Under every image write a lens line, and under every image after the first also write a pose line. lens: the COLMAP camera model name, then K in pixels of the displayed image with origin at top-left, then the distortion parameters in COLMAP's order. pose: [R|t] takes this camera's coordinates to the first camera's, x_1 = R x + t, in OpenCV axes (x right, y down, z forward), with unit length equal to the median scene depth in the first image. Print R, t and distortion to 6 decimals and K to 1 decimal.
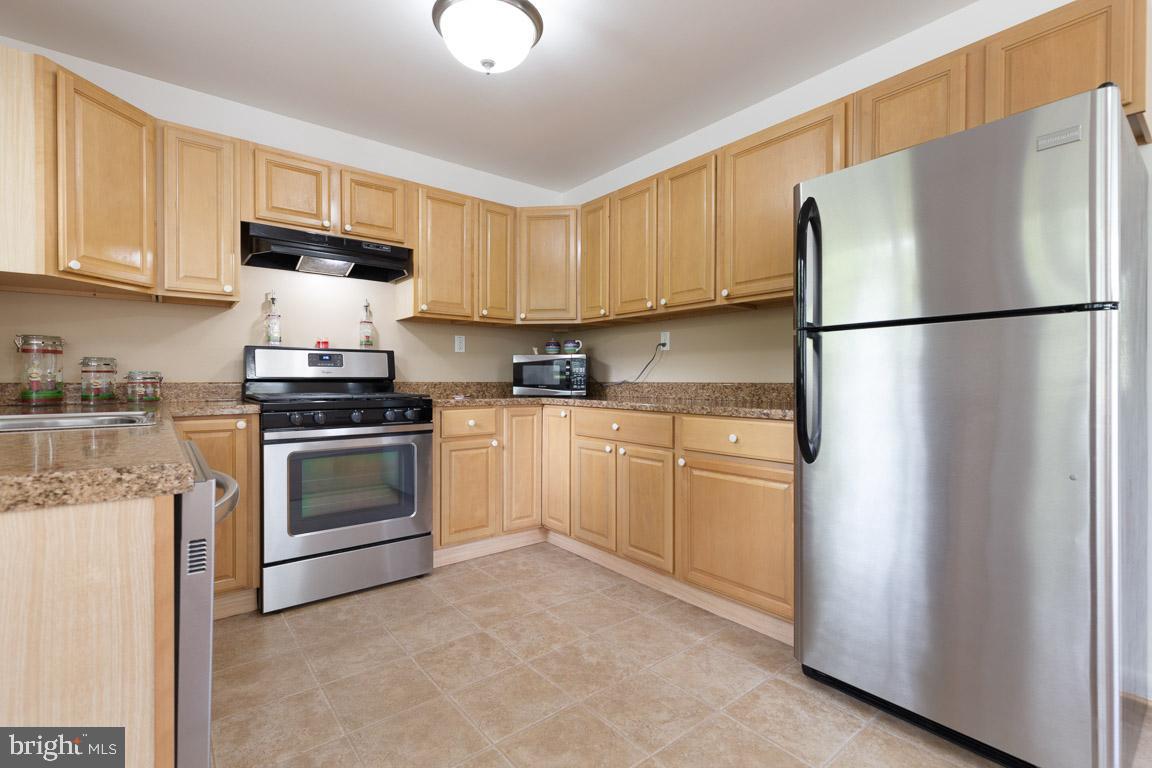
lens RADIAL K [[523.9, 0, 573.0], [0, 523.9, 381.0], [0, 0, 1]] dist [0.010358, -0.002710]
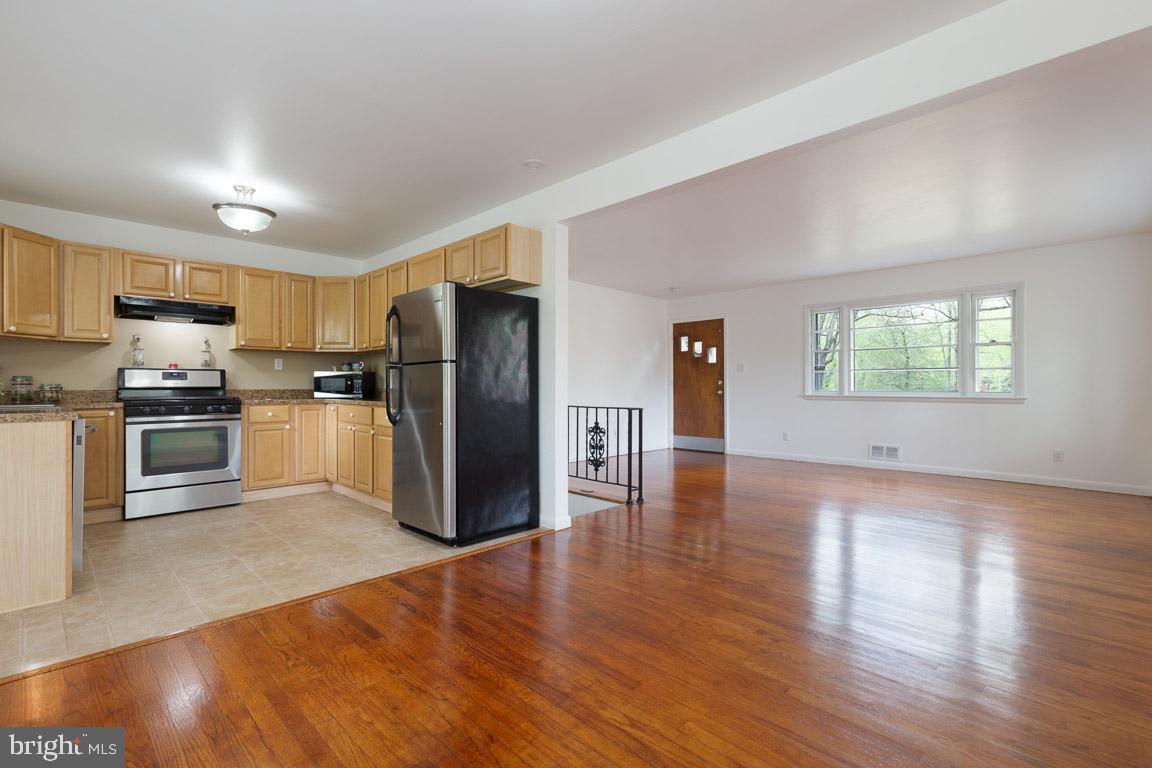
lens RADIAL K [[523.9, 0, 574.3], [0, 523.9, 384.7], [0, 0, 1]] dist [0.010358, -0.002710]
pose [[0.993251, -0.002255, 0.115967, 0.578176], [0.002859, 0.999983, -0.005043, -0.001681], [-0.115954, 0.005340, 0.993240, -0.770436]]
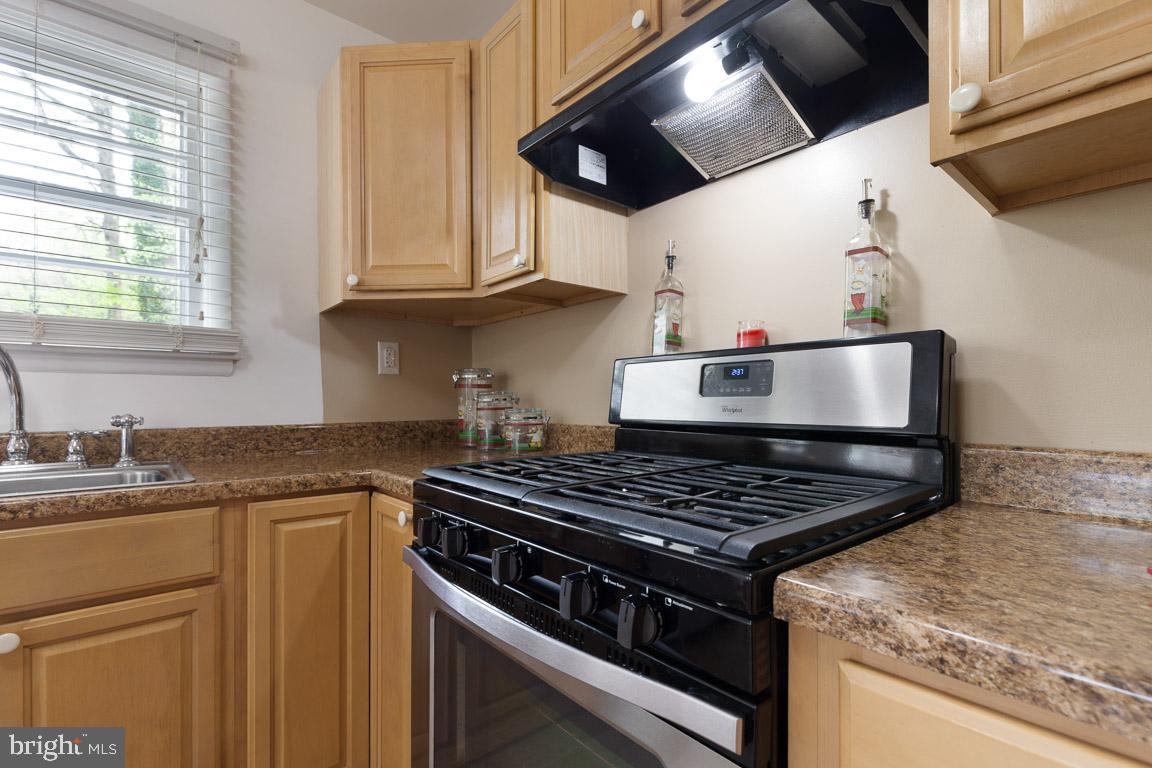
lens RADIAL K [[523.9, 0, 574.3], [0, 523.9, 398.6], [0, 0, 1]] dist [0.010358, -0.002710]
pose [[0.025661, -0.000305, -0.999671, -0.094282], [-0.001170, 0.999999, -0.000335, -0.026016], [0.999670, 0.001178, 0.025660, 0.912144]]
